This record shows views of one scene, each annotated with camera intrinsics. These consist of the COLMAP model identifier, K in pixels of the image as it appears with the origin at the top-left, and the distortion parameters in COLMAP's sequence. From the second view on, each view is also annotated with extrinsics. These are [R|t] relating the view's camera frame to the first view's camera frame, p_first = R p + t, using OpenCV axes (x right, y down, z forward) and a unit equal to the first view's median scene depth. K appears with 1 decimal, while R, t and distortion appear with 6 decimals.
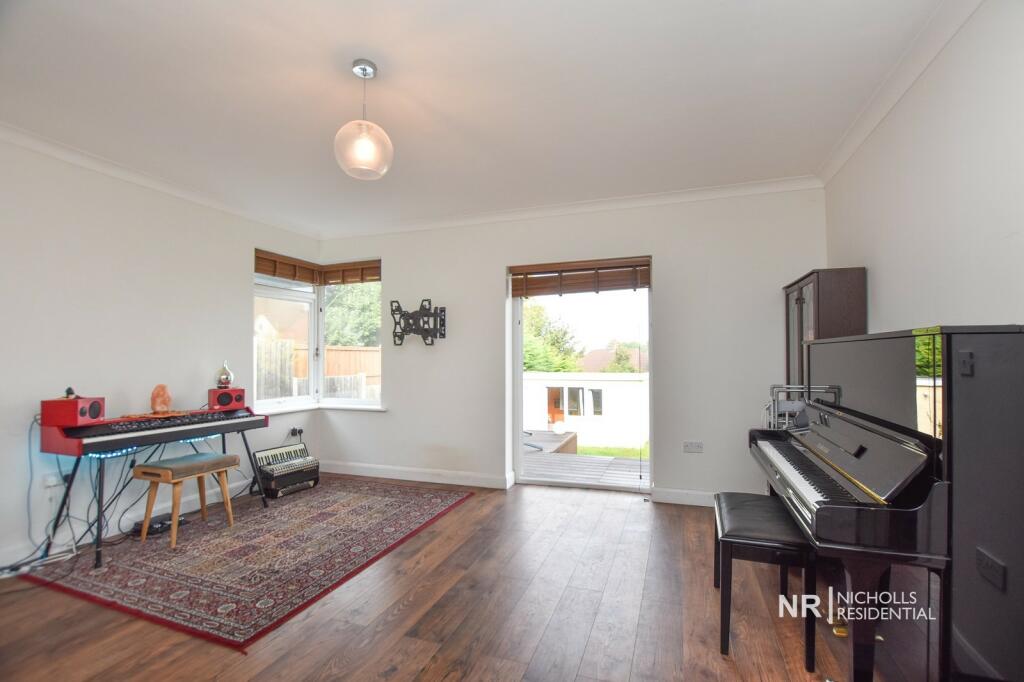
lens RADIAL K [[472.1, 0, 514.8], [0, 472.1, 355.5], [0, 0, 1]] dist [-0.028670, 0.000443]
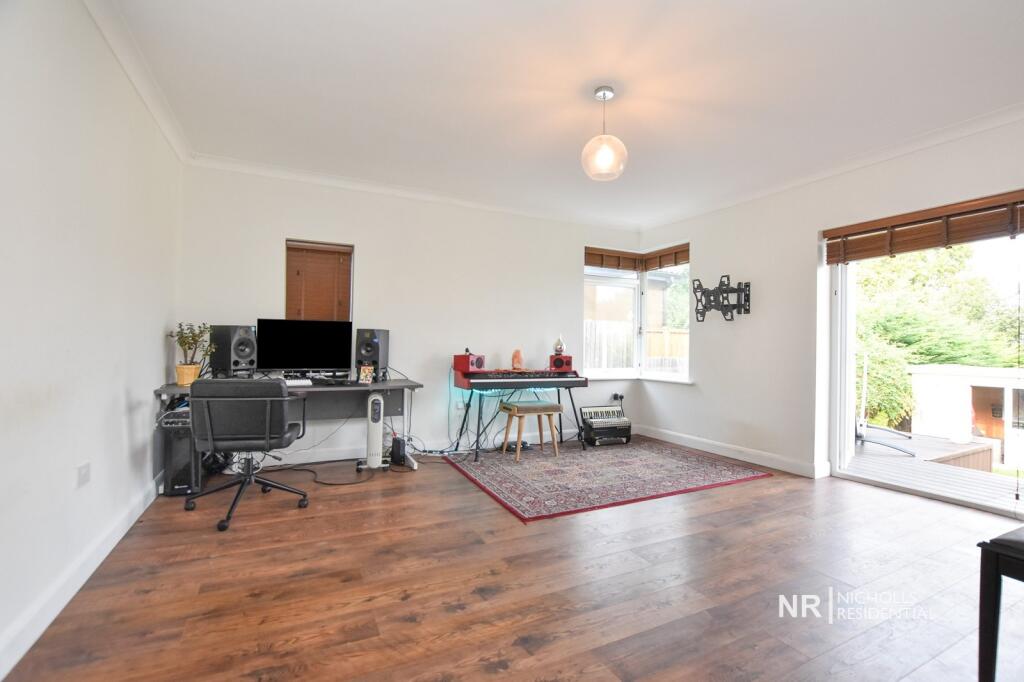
lens RADIAL K [[472.1, 0, 514.8], [0, 472.1, 355.5], [0, 0, 1]] dist [-0.028670, 0.000443]
pose [[0.711195, 0.026817, -0.702483, 0.228284], [-0.013201, 0.999605, 0.024795, 0.038684], [0.702871, -0.008361, 0.711268, -0.044158]]
